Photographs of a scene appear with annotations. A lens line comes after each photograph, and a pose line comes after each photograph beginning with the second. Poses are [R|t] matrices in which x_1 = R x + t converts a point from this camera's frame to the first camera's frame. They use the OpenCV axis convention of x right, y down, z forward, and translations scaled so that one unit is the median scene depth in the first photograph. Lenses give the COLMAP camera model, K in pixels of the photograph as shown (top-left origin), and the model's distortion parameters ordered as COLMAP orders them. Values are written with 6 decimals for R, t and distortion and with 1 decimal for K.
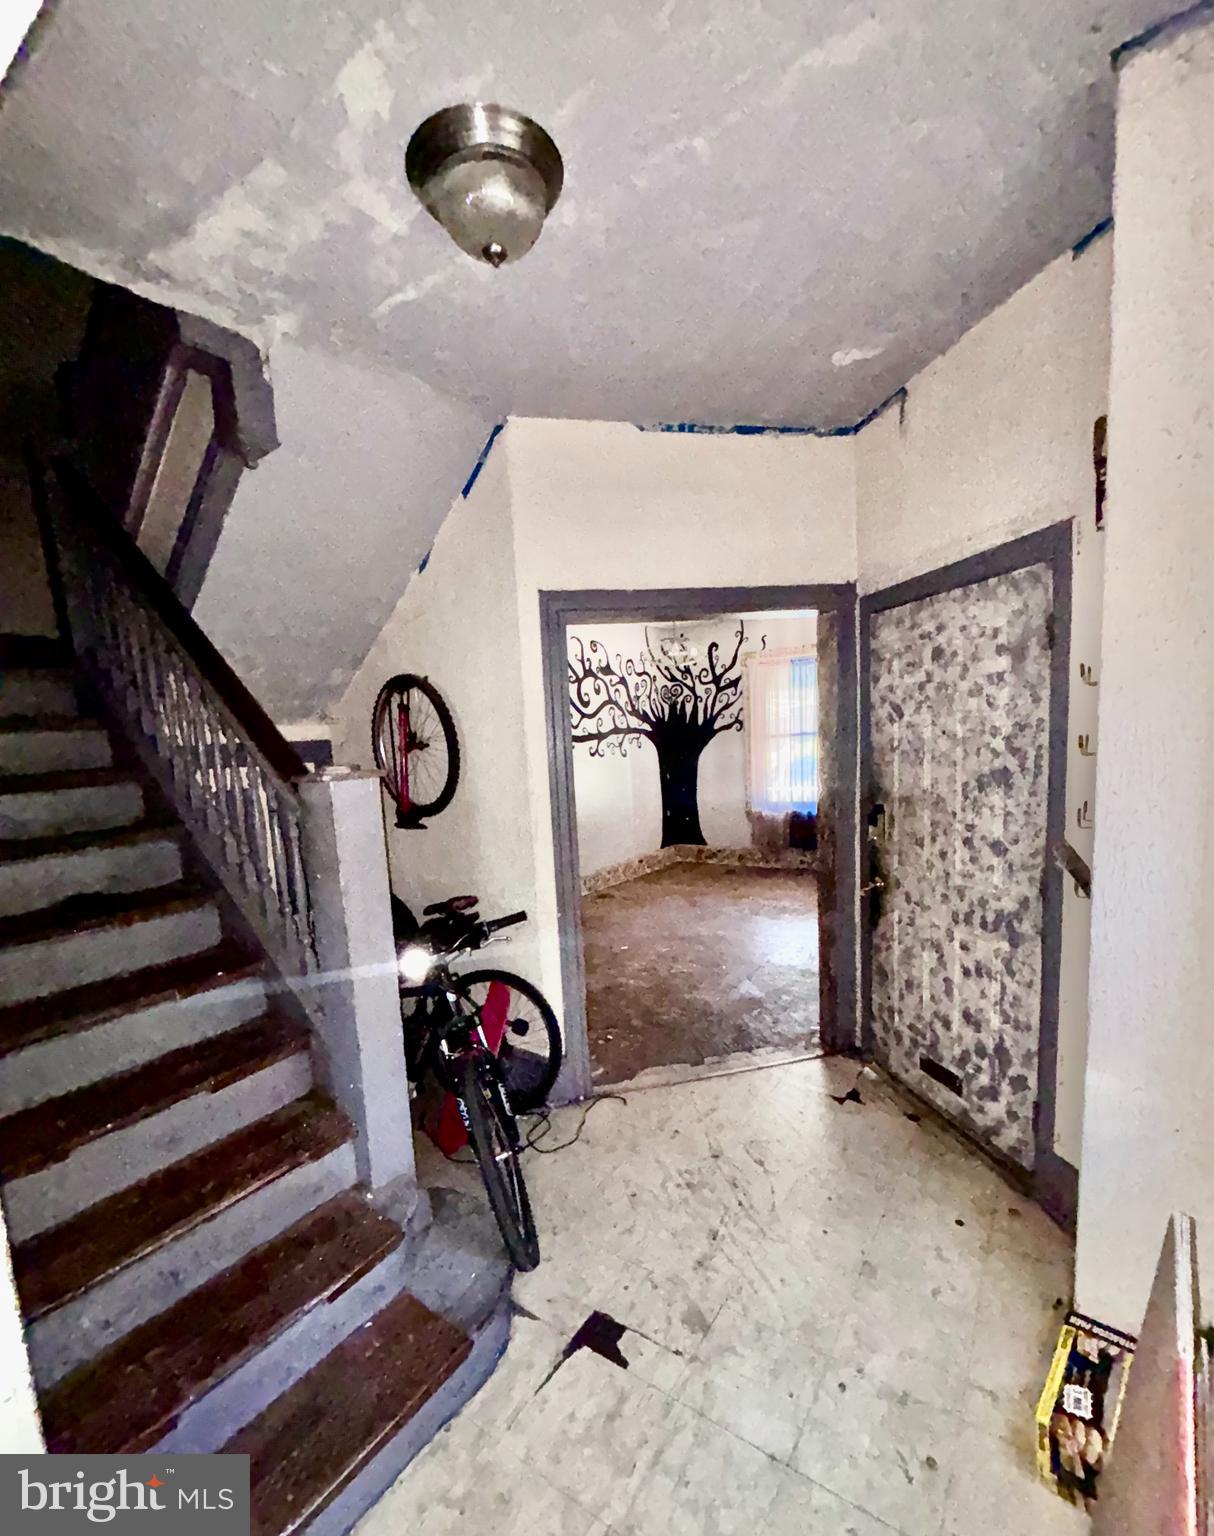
lens RADIAL K [[671.0, 0, 603.5], [0, 671.0, 816.2], [0, 0, 1]] dist [0.046210, -0.000025]
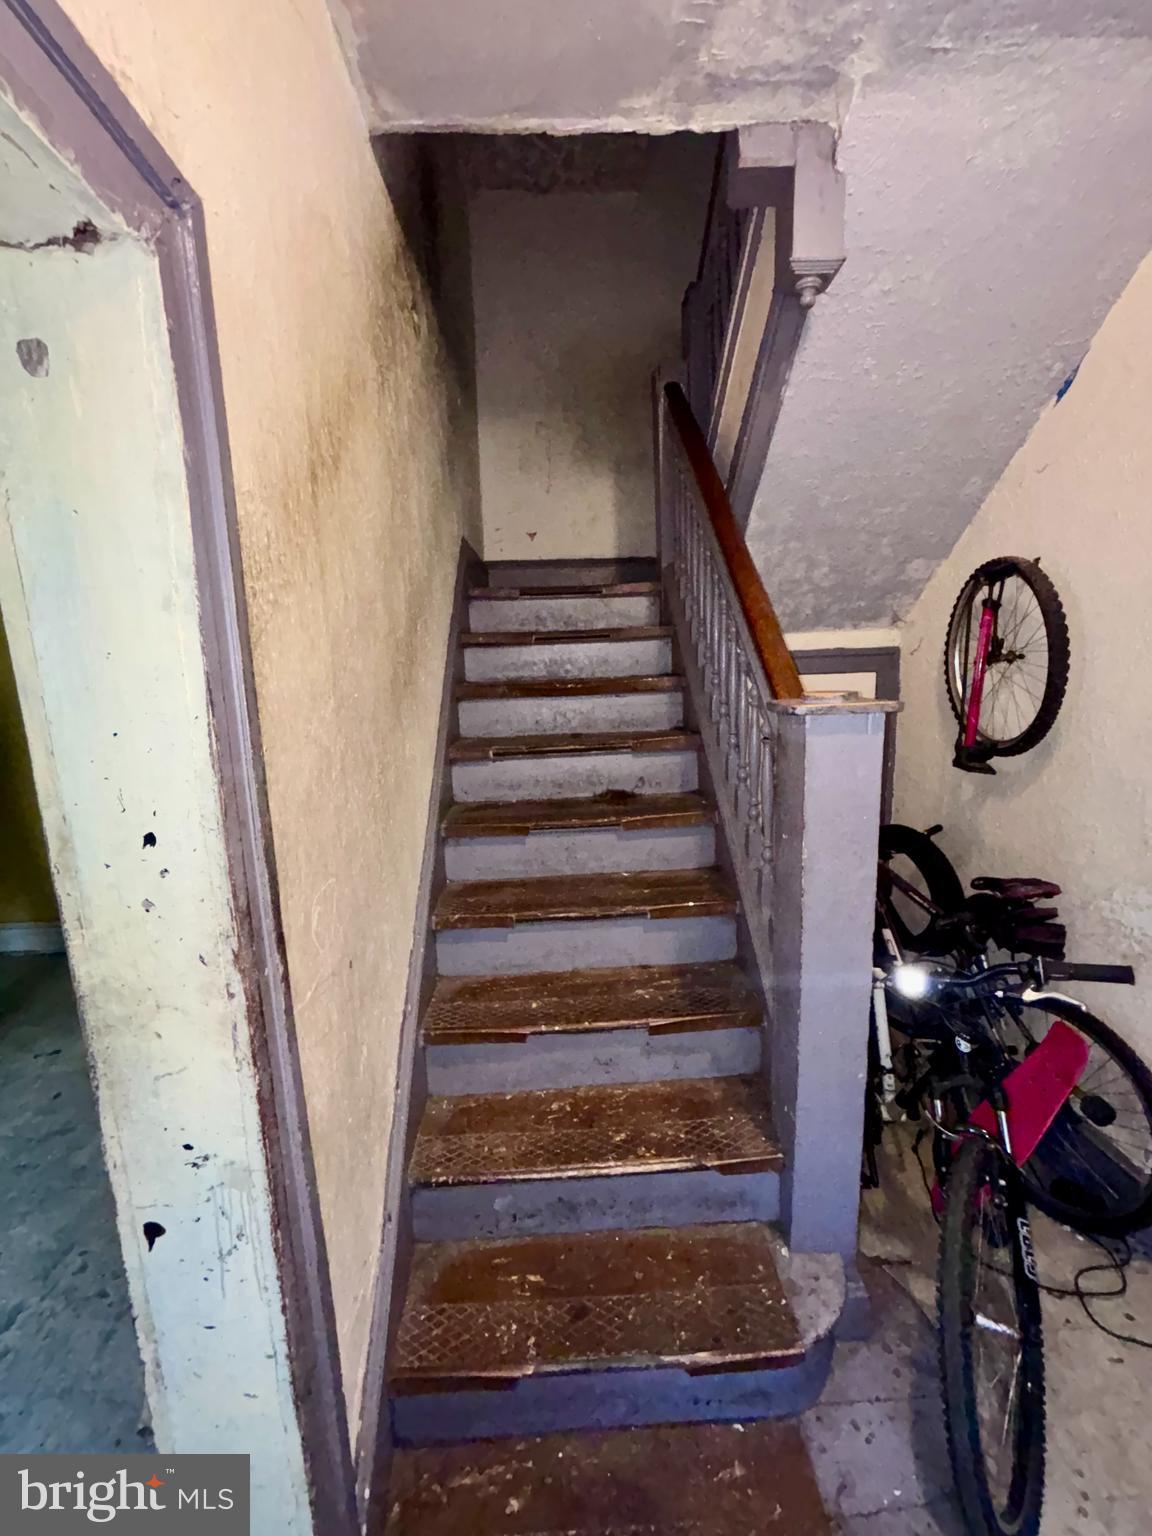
lens RADIAL K [[625.5, 0, 576.0], [0, 625.5, 768.0], [0, 0, 1]] dist [-0.013600, 0.007588]
pose [[0.606661, 0.164195, -0.777819, -0.020864], [-0.093713, 0.986386, 0.135132, -0.044041], [0.789418, -0.009087, 0.613789, 0.288959]]
